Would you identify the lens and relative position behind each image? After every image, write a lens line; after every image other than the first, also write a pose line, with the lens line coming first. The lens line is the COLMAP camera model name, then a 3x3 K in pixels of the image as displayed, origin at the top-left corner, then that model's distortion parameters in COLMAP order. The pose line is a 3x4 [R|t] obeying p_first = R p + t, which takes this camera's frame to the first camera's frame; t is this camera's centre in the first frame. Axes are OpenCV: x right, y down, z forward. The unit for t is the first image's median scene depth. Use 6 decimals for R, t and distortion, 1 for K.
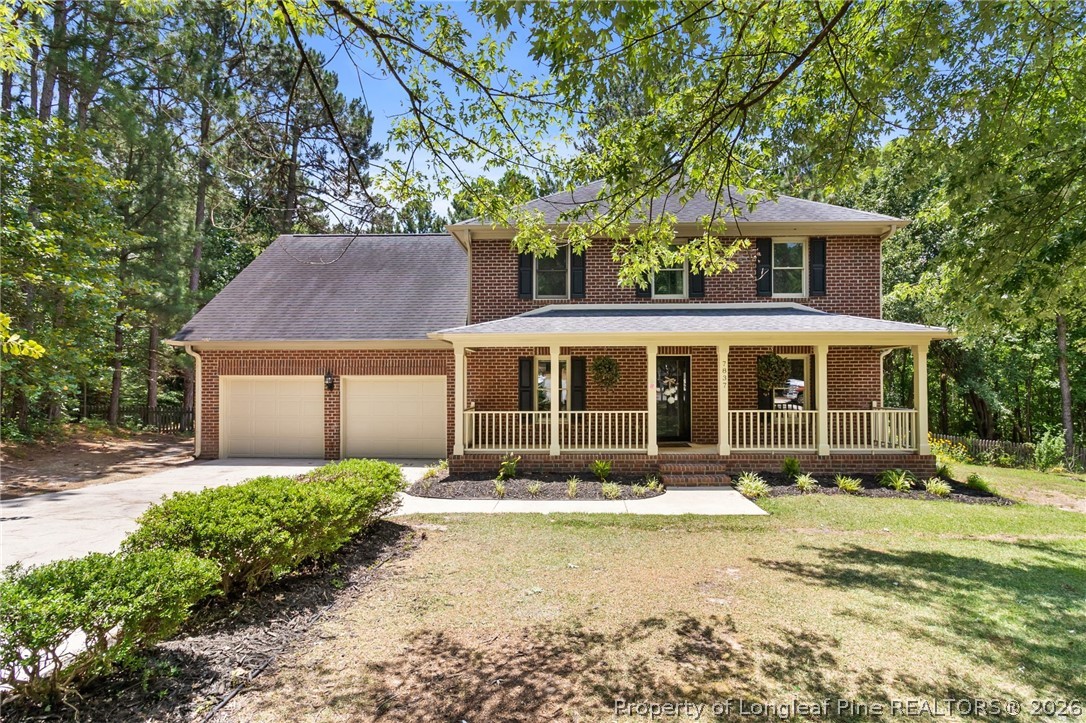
lens RADIAL K [[531.2, 0, 543.0], [0, 531.2, 361.5], [0, 0, 1]] dist [0.000150, -0.000222]
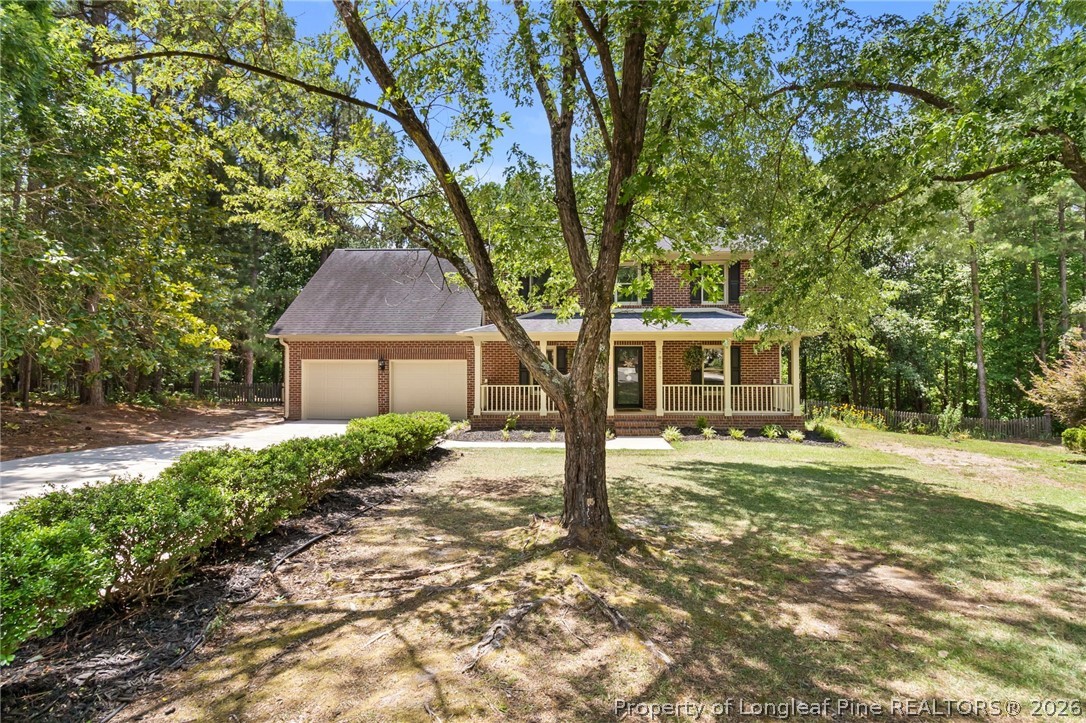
lens RADIAL K [[508.9, 0, 543.0], [0, 508.9, 361.5], [0, 0, 1]] dist [0.000373, -0.000297]
pose [[0.999979, 0.002310, -0.006078, 0.026097], [-0.002073, 0.999246, 0.038774, -0.022052], [0.006163, -0.038761, 0.999230, -0.338882]]
